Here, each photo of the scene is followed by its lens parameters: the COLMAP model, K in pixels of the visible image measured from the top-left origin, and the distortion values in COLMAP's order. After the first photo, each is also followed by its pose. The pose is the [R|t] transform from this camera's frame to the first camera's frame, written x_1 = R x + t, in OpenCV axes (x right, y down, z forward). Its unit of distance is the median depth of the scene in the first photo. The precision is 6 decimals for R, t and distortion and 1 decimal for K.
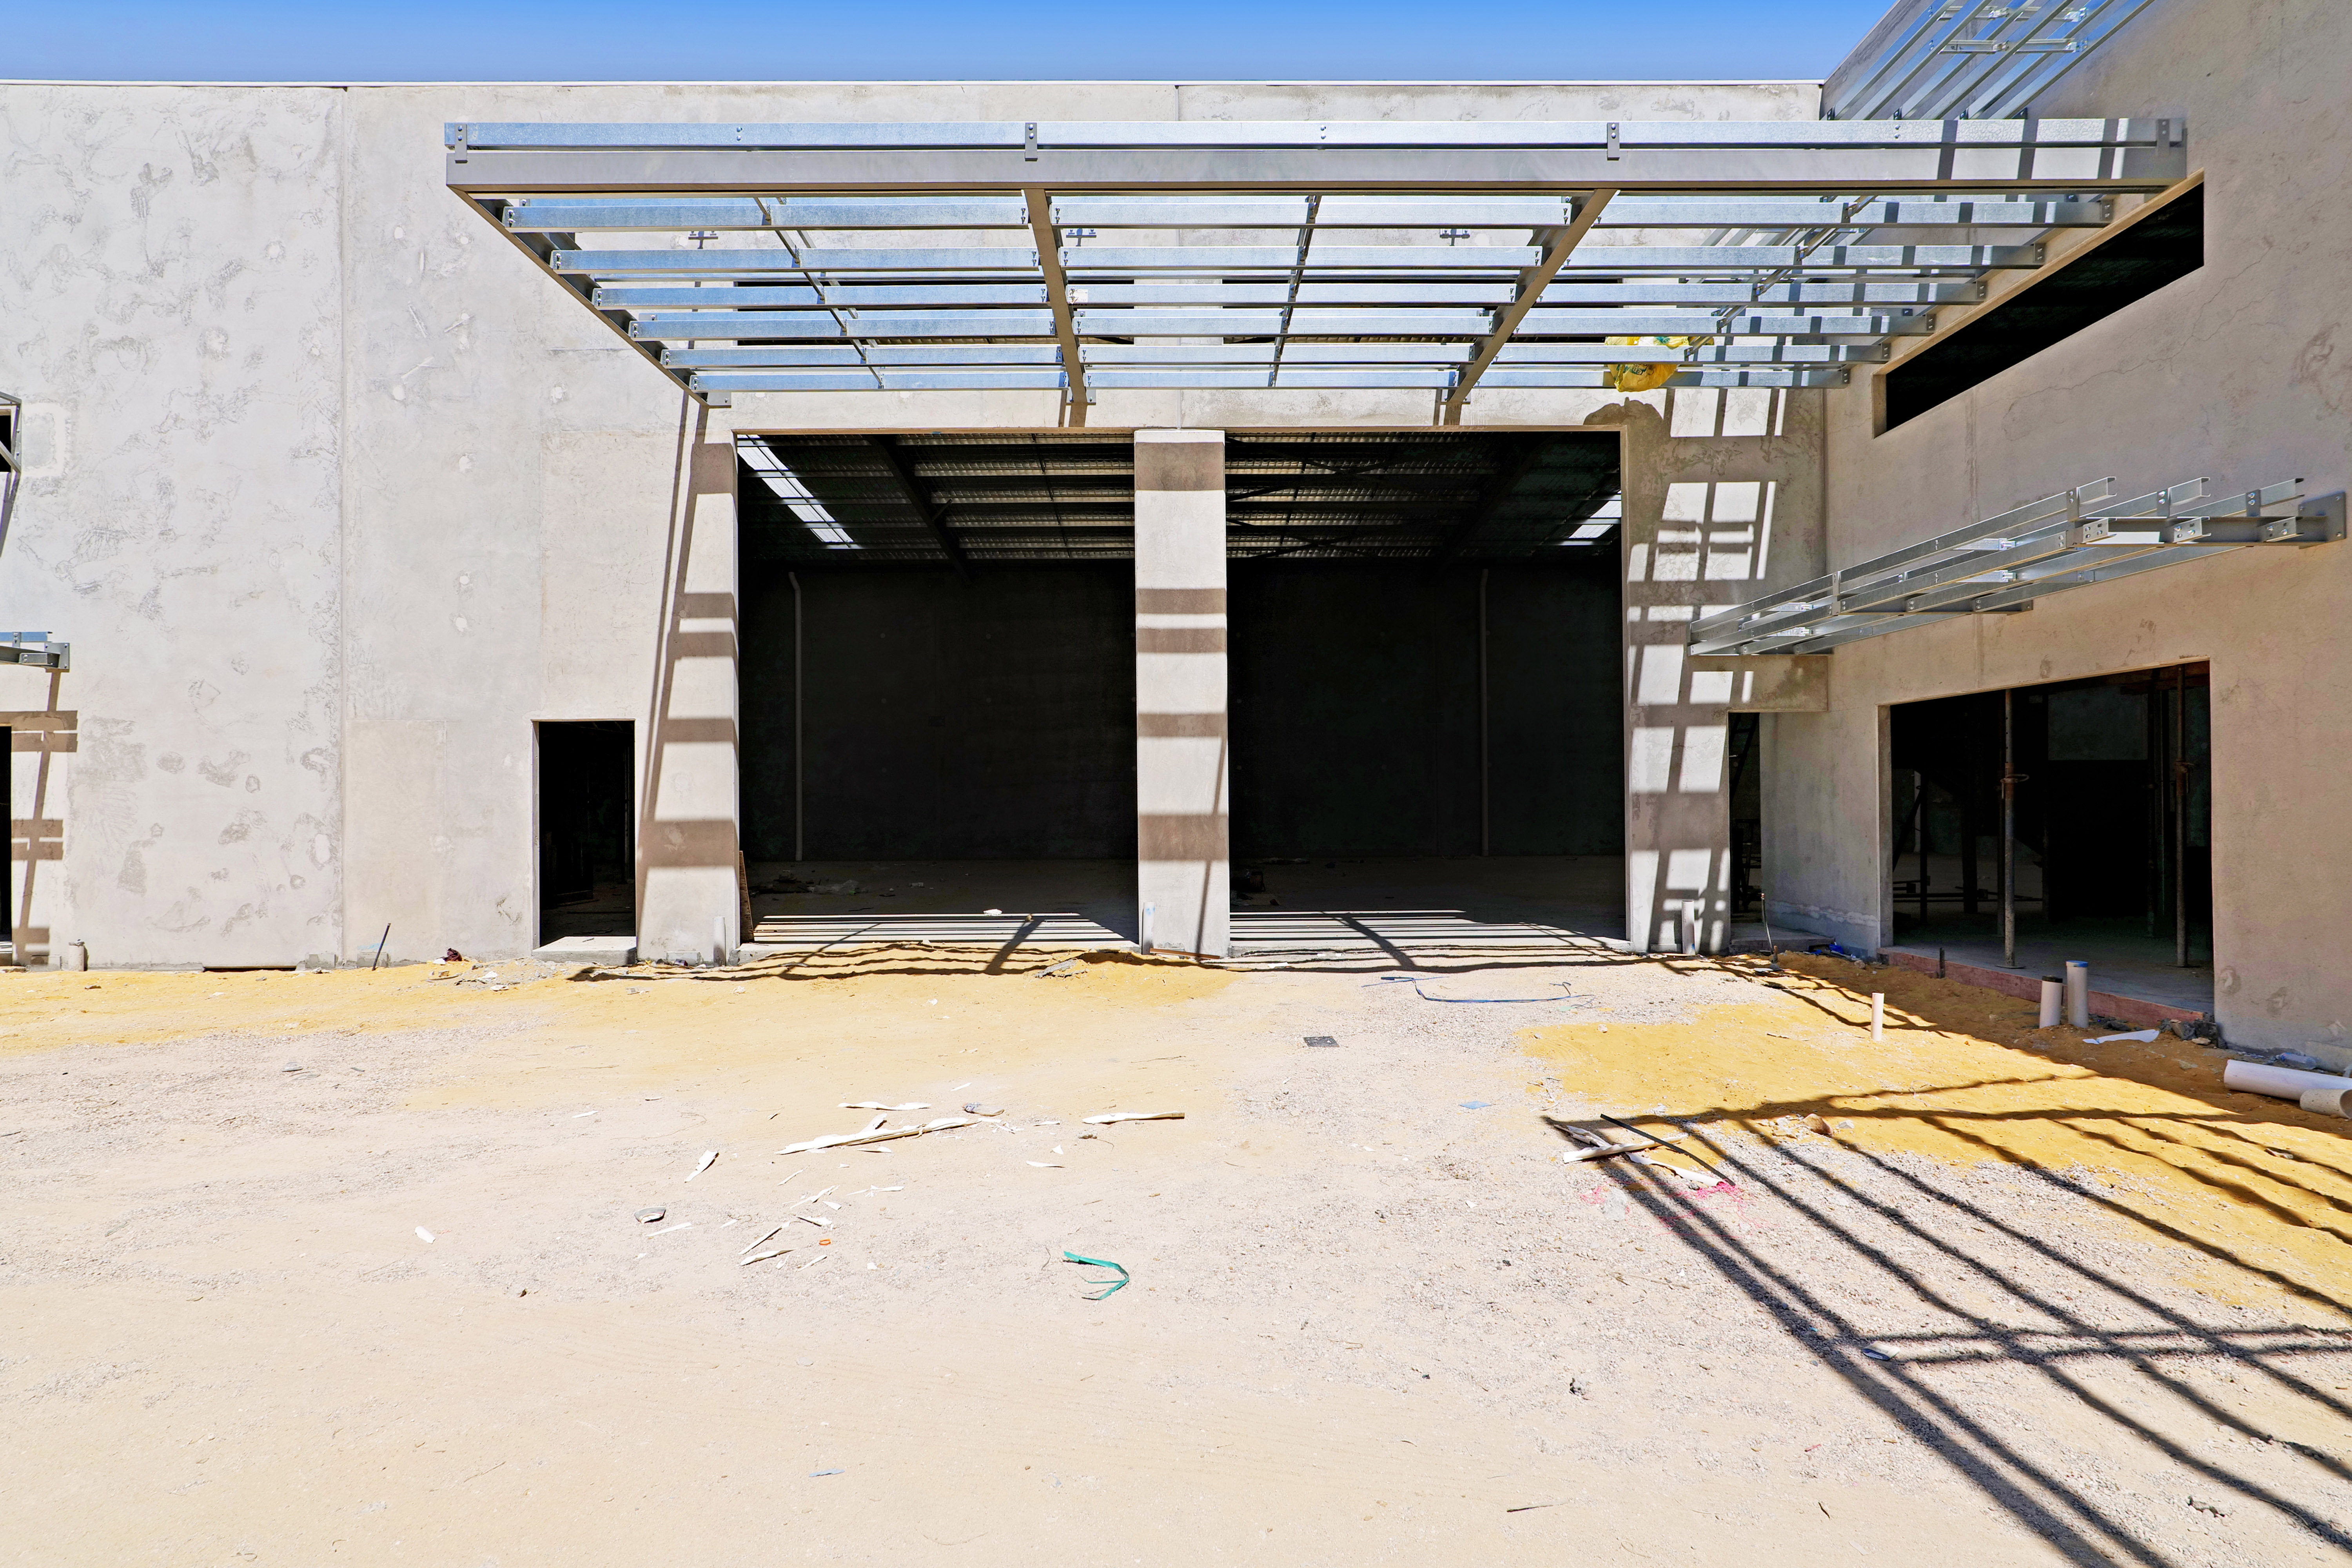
lens RADIAL K [[1107.2, 0, 1181.0], [0, 1107.2, 800.5], [0, 0, 1]] dist [-0.011611, 0.000291]
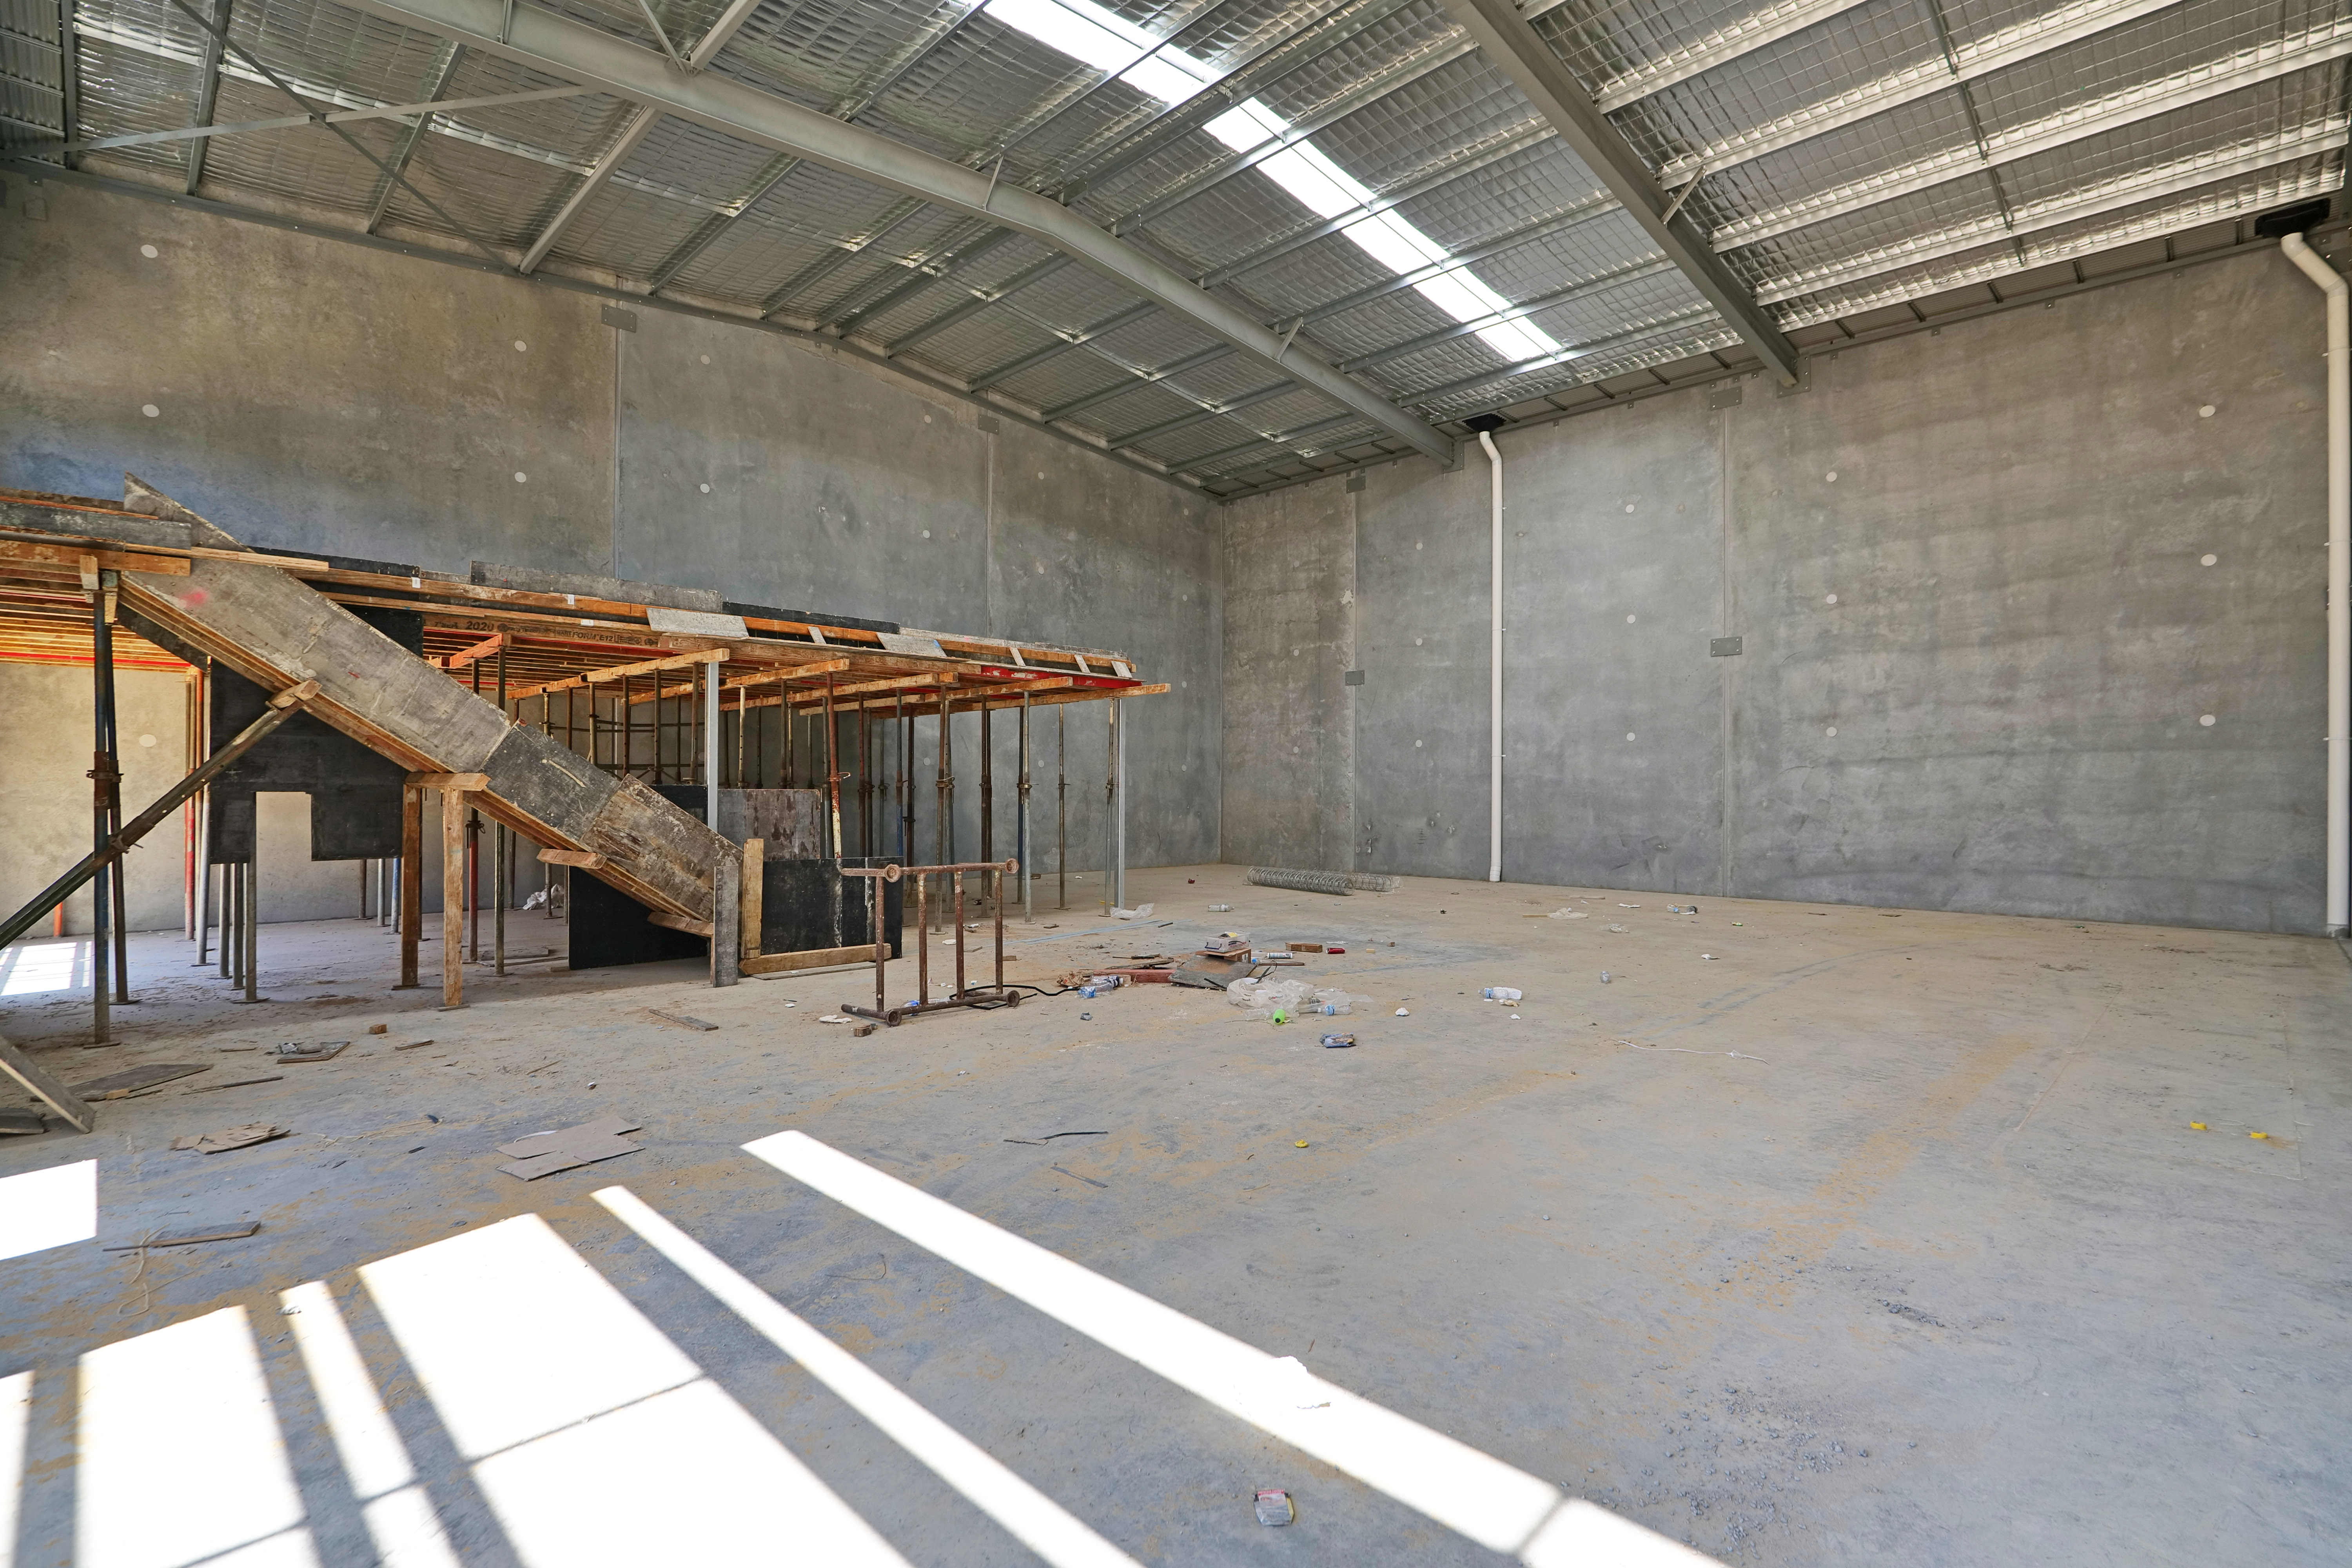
lens RADIAL K [[1107.2, 0, 1169.3], [0, 1107.2, 789.4], [0, 0, 1]] dist [-0.011611, 0.000291]
pose [[0.703998, 0.014923, -0.710045, -0.023275], [-0.011218, 0.999888, 0.009891, -0.003415], [0.710113, 0.001002, 0.704087, 0.424865]]
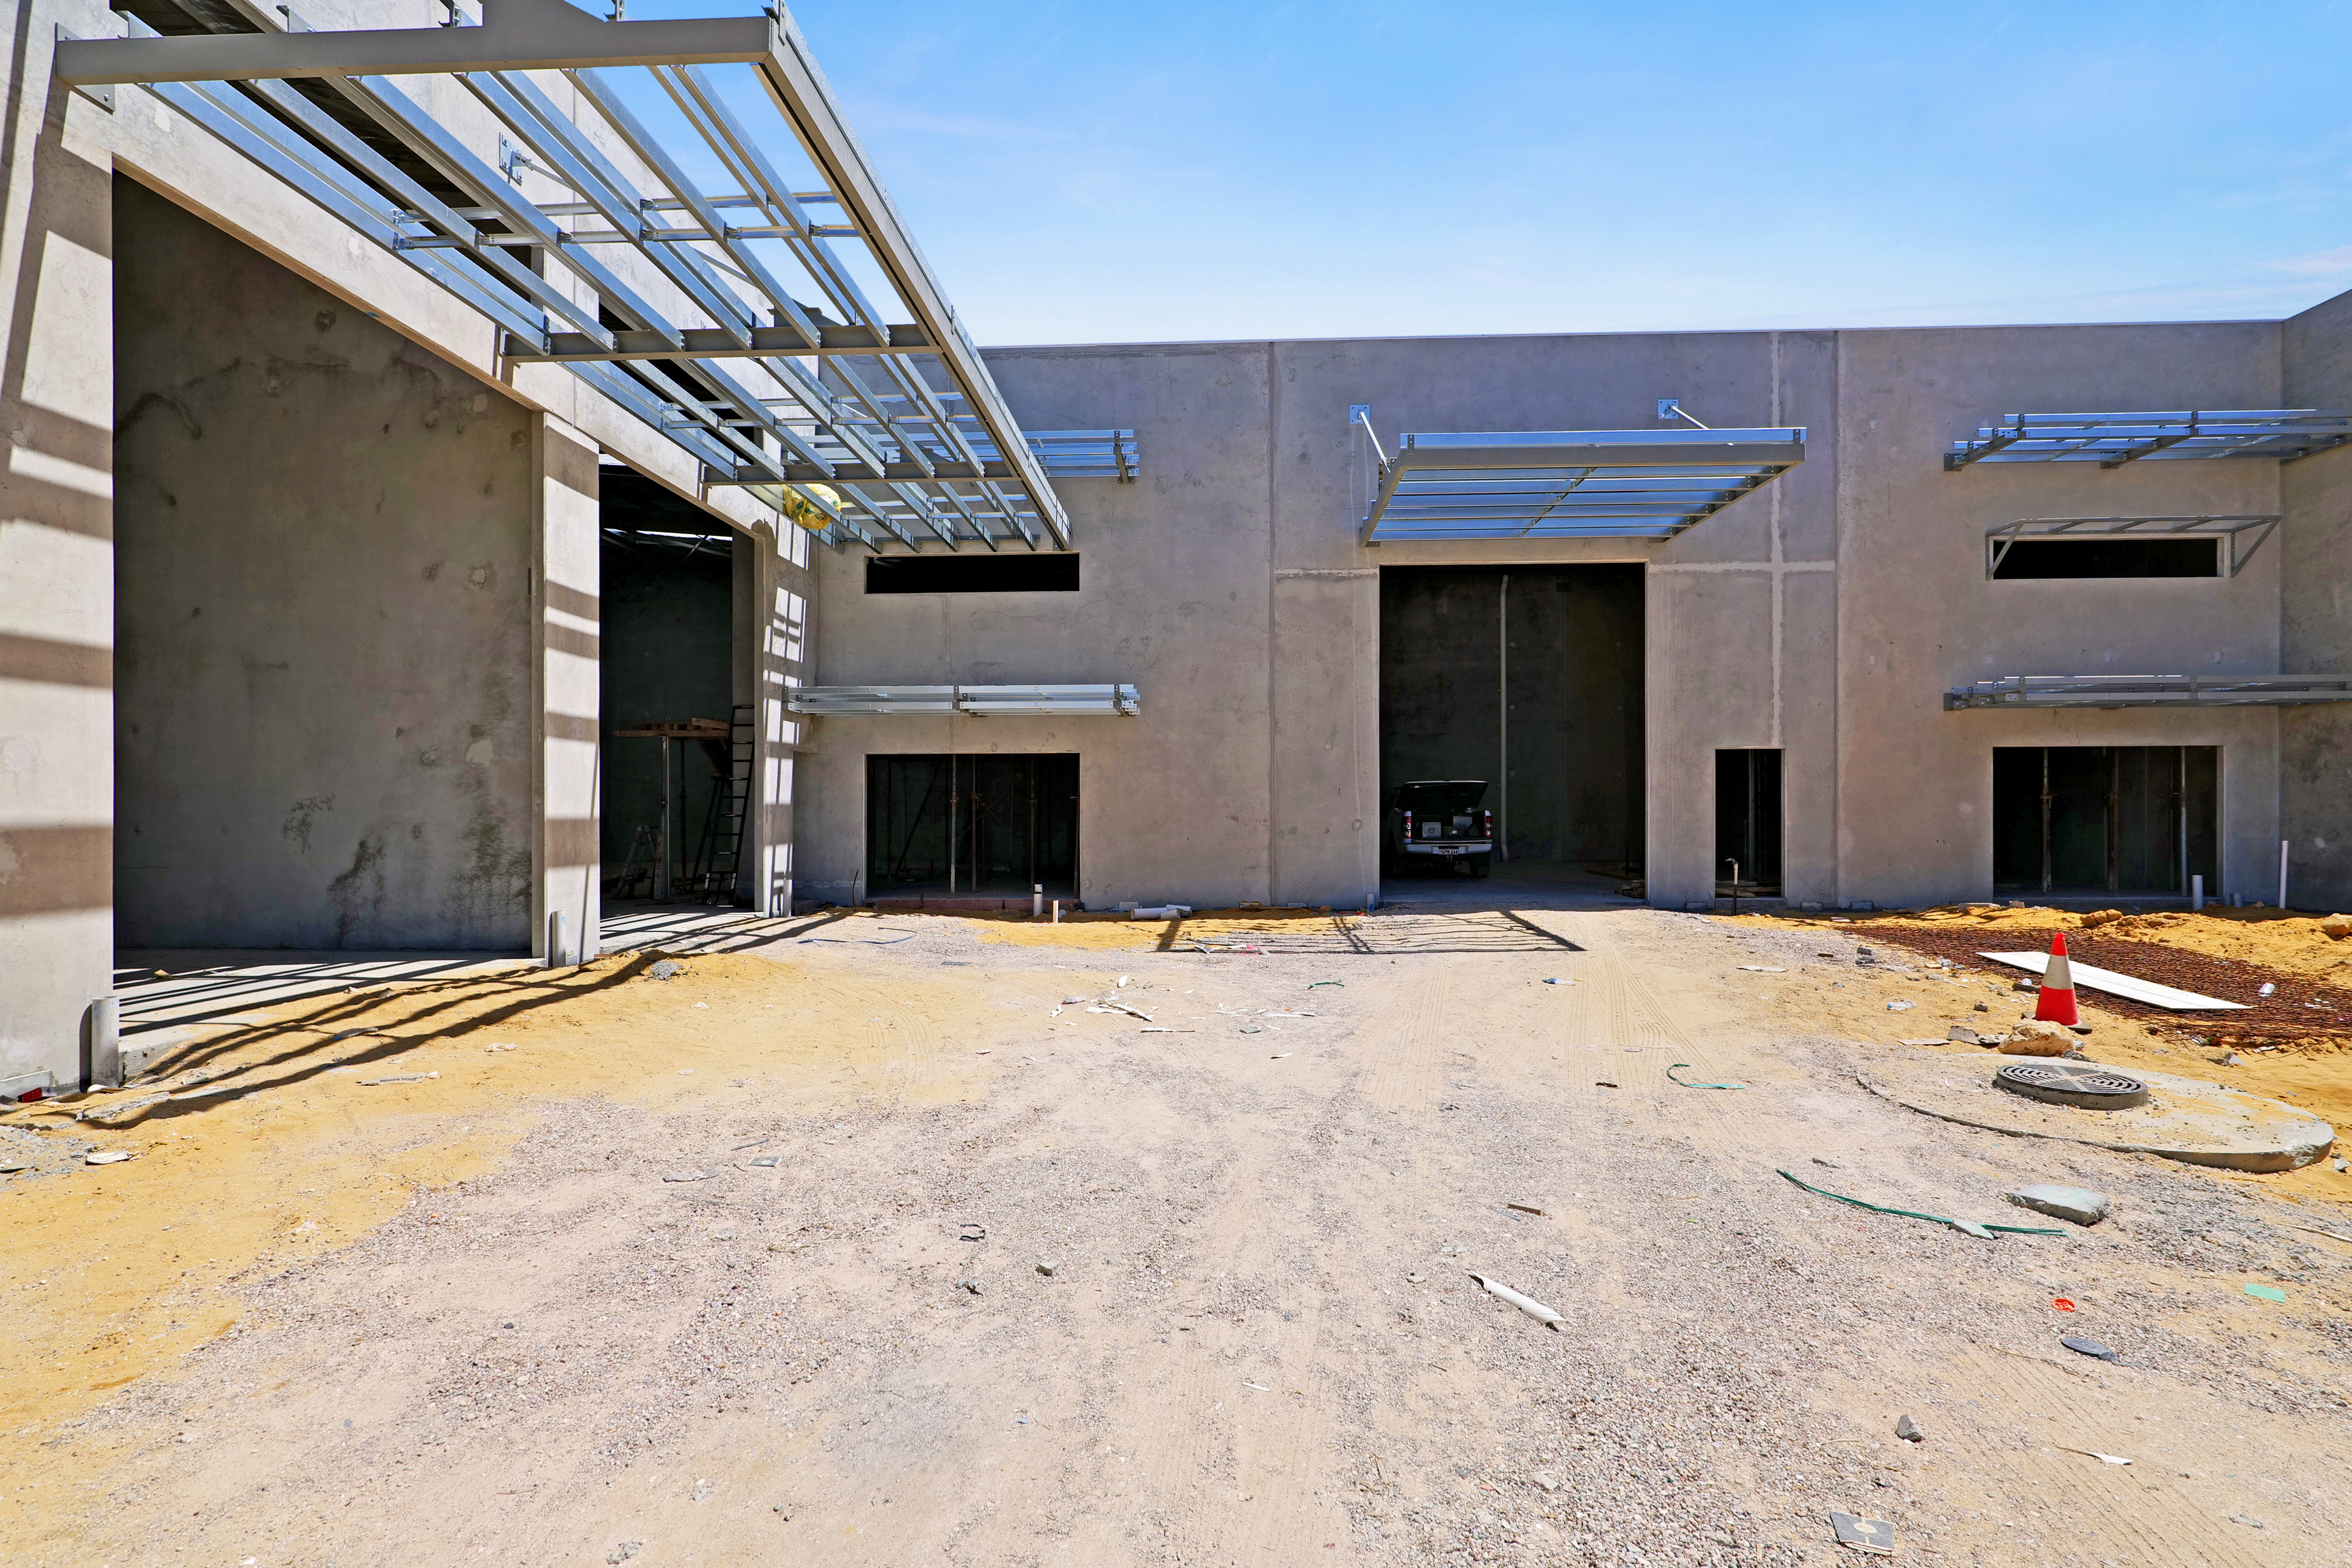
lens RADIAL K [[1107.2, 0, 1171.6], [0, 1107.2, 795.3], [0, 0, 1]] dist [-0.011611, 0.000291]
pose [[0.057943, 0.024831, 0.998011, -0.944080], [-0.000461, 0.999691, -0.024846, 0.016160], [-0.998320, 0.000980, 0.057937, 0.413321]]
